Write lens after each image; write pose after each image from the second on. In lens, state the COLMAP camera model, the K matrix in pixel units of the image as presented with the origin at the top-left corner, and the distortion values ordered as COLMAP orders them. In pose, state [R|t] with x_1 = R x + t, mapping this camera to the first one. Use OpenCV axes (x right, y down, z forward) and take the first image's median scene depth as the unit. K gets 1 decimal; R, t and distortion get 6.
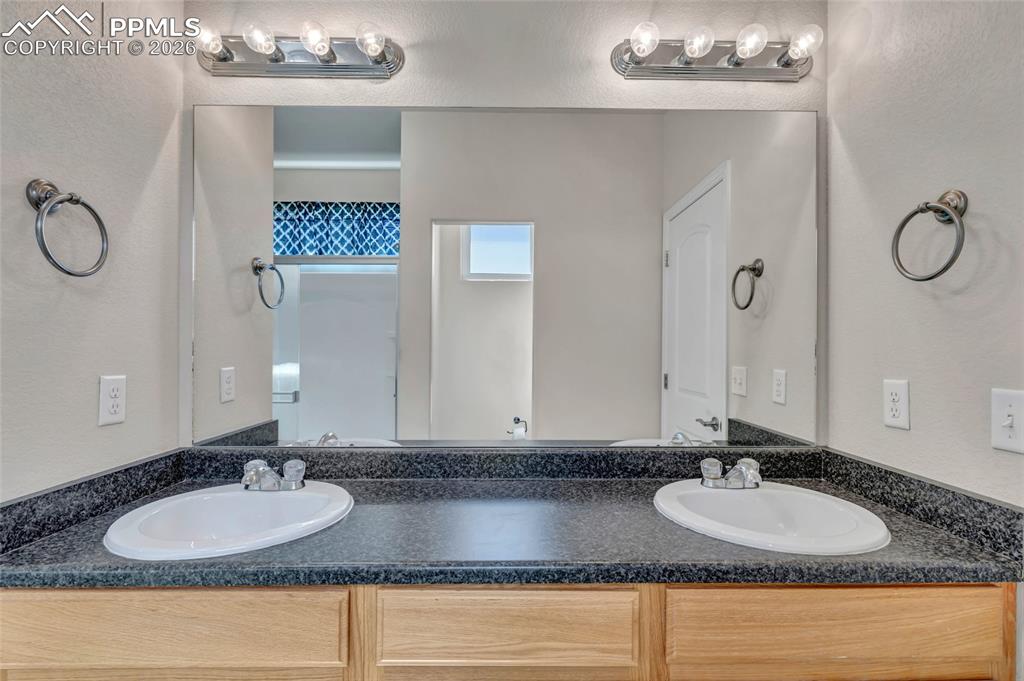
lens RADIAL K [[470.7, 0, 514.3], [0, 470.7, 343.8], [0, 0, 1]] dist [0.003889, -0.000912]
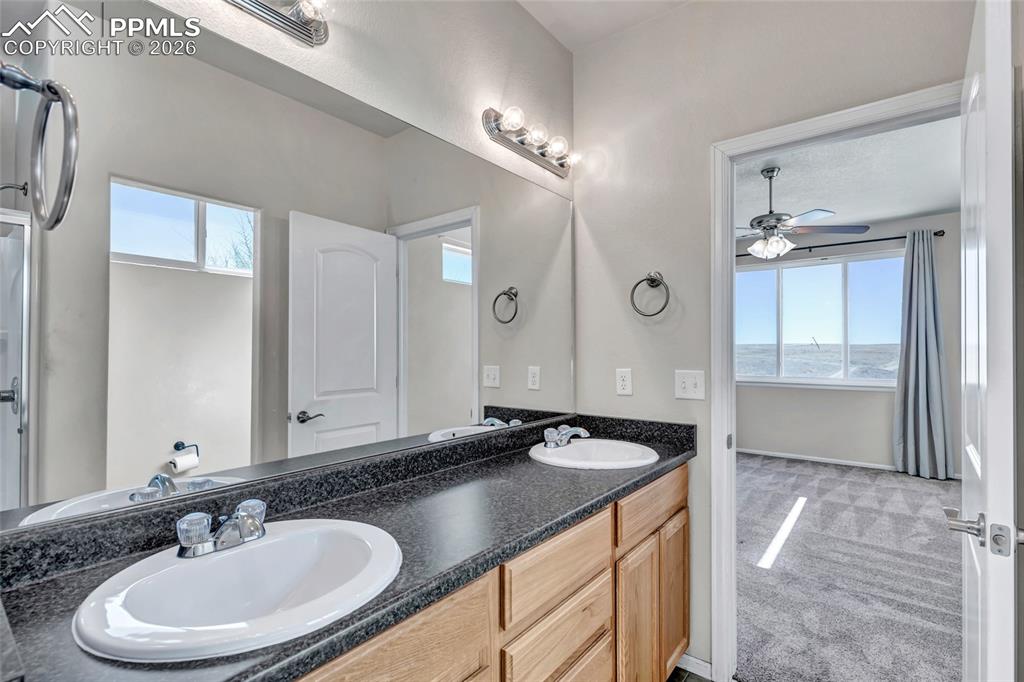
lens RADIAL K [[470.7, 0, 517.7], [0, 470.7, 347.5], [0, 0, 1]] dist [0.003889, -0.000912]
pose [[0.630900, -0.000267, 0.775864, -0.721321], [0.001538, 0.999998, -0.000906, -0.003258], [-0.775862, 0.001765, 0.630900, 0.156088]]
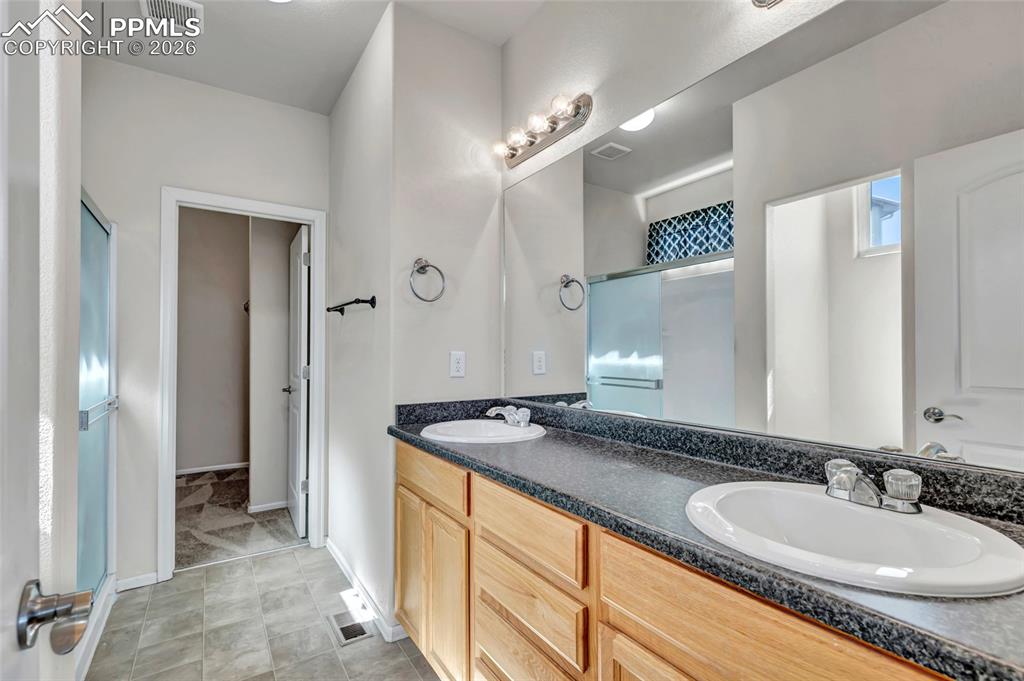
lens RADIAL K [[470.7, 0, 513.1], [0, 470.7, 345.6], [0, 0, 1]] dist [0.003889, -0.000912]
pose [[0.535567, -0.018673, -0.844286, 0.728631], [0.012397, 0.999822, -0.014249, 0.061095], [0.844402, -0.002835, 0.535703, 0.146804]]
